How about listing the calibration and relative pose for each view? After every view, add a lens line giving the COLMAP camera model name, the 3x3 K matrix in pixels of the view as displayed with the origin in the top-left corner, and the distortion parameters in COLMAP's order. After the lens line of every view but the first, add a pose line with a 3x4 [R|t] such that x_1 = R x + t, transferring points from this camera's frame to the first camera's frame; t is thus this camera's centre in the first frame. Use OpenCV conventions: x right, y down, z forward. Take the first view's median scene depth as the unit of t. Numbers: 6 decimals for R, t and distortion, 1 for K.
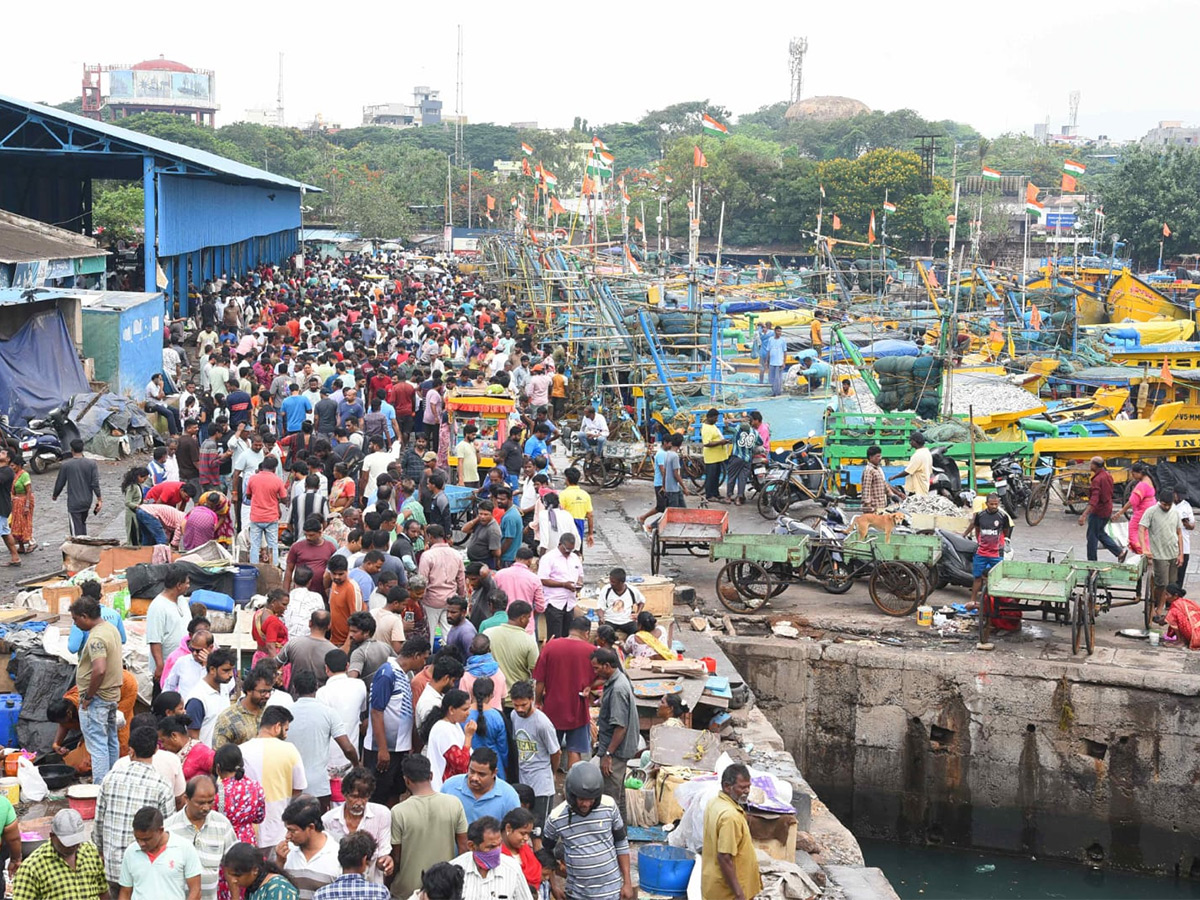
lens RADIAL K [[2350.2, 0, 591.5], [0, 2350.2, 435.1], [0, 0, 1]] dist [0.404409, 0.000000]
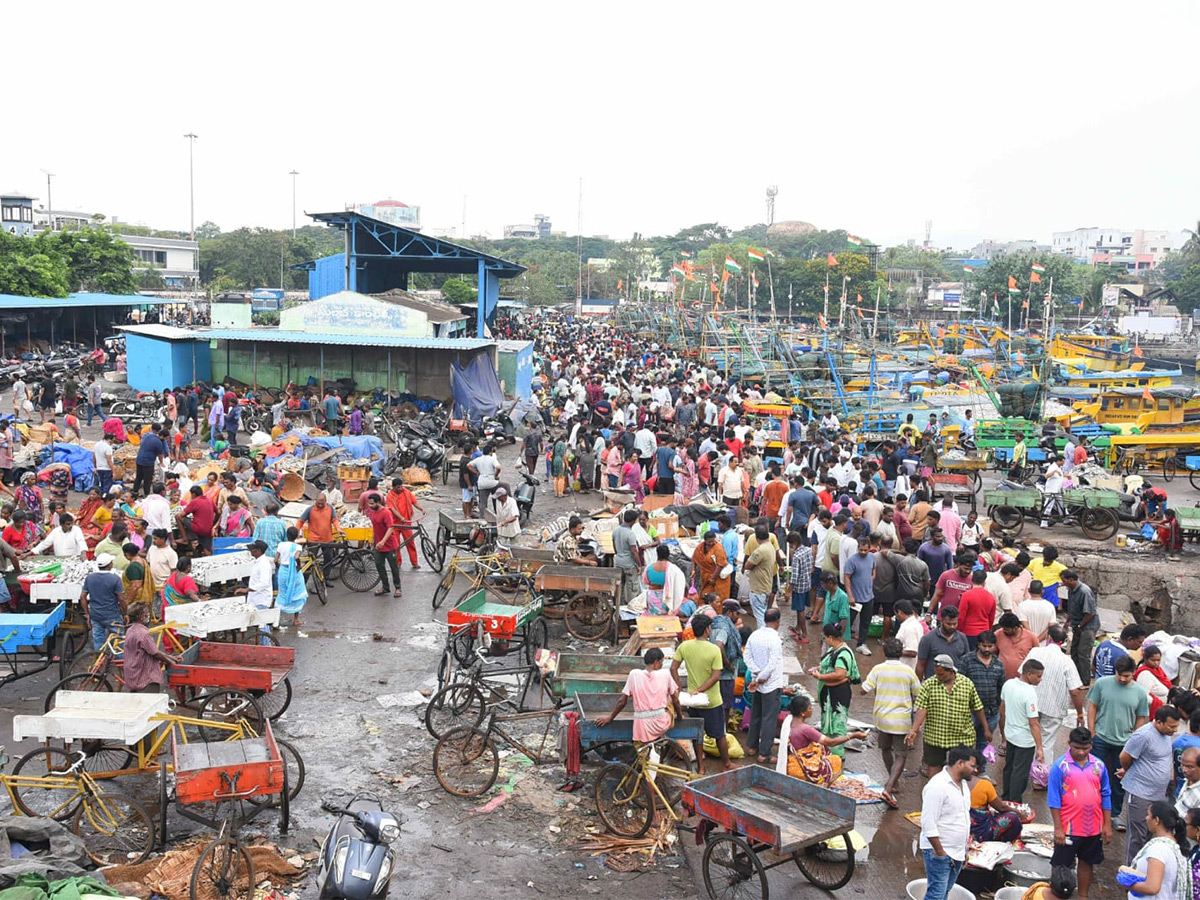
lens RADIAL K [[1424.4, 0, 571.3], [0, 1424.4, 438.1], [0, 0, 1]] dist [0.060894, 0.000000]
pose [[0.999883, 0.006287, -0.013975, -0.174501], [-0.006134, 0.999921, 0.010939, -0.003021], [0.014043, -0.010852, 0.999843, -0.007379]]
